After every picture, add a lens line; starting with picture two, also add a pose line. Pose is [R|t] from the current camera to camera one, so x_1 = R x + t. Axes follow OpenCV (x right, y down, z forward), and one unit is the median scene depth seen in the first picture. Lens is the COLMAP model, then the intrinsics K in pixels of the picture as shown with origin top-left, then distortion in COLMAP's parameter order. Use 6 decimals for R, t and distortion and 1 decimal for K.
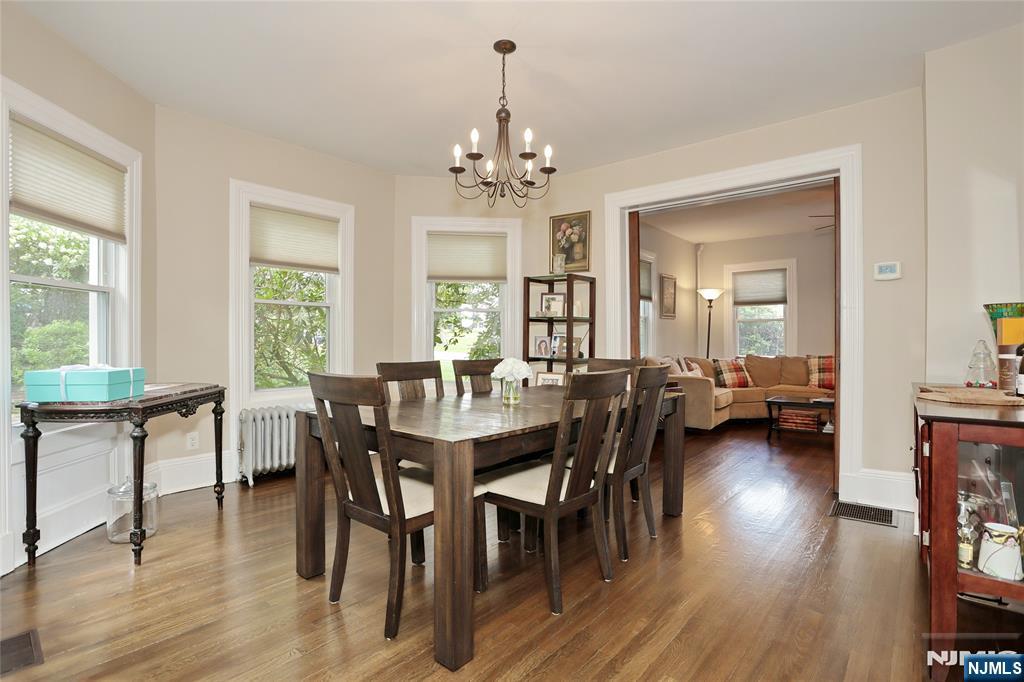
lens RADIAL K [[495.8, 0, 513.9], [0, 495.8, 340.5], [0, 0, 1]] dist [-0.043818, 0.002640]
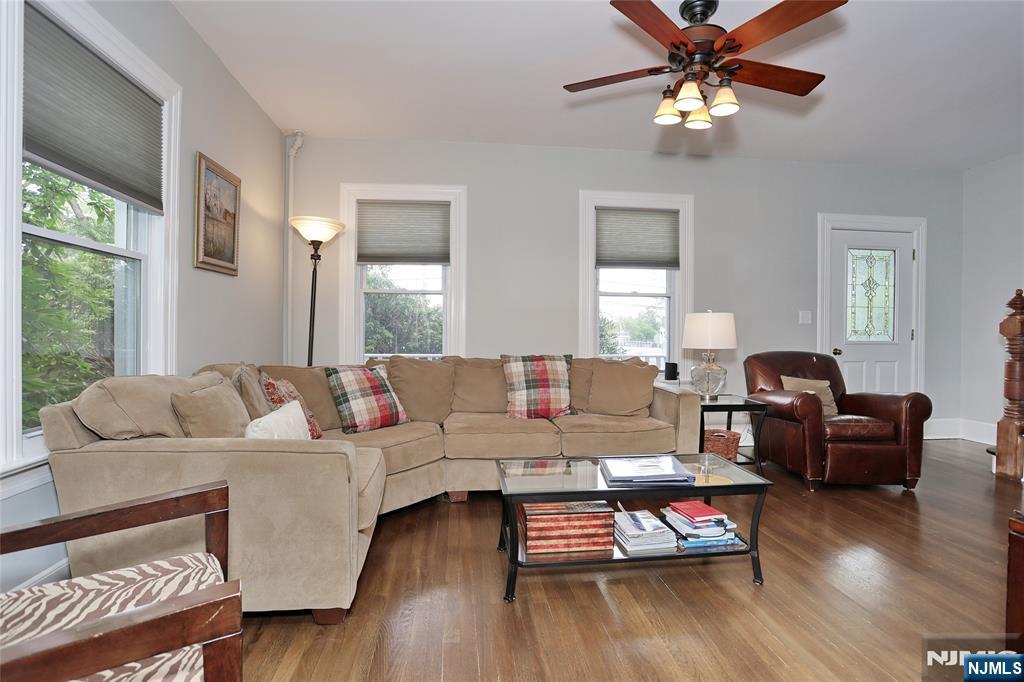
lens RADIAL K [[495.8, 0, 506.6], [0, 495.8, 341.5], [0, 0, 1]] dist [-0.043818, 0.002640]
pose [[0.704495, -0.016510, 0.709517, 0.199310], [-0.000816, 0.999710, 0.024073, 0.001523], [-0.709708, -0.017538, 0.704277, 0.558627]]
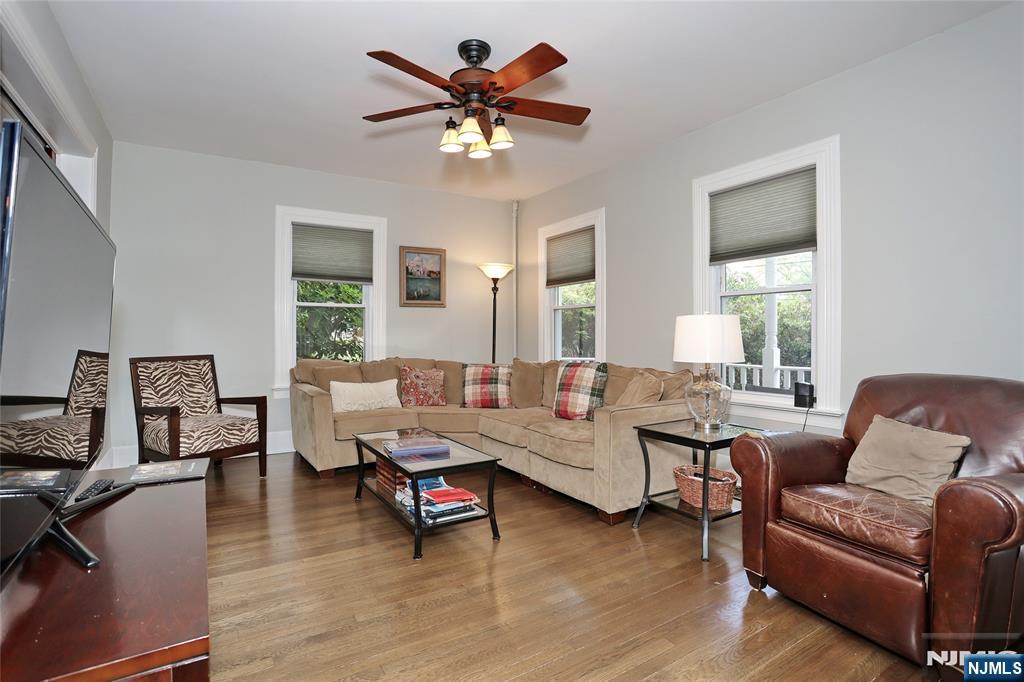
lens RADIAL K [[495.8, 0, 500.9], [0, 495.8, 335.5], [0, 0, 1]] dist [-0.043818, 0.002640]
pose [[0.947512, -0.007360, -0.319634, 0.659764], [0.005913, 0.999967, -0.005496, 0.001369], [0.319664, 0.003317, 0.947525, 0.354321]]
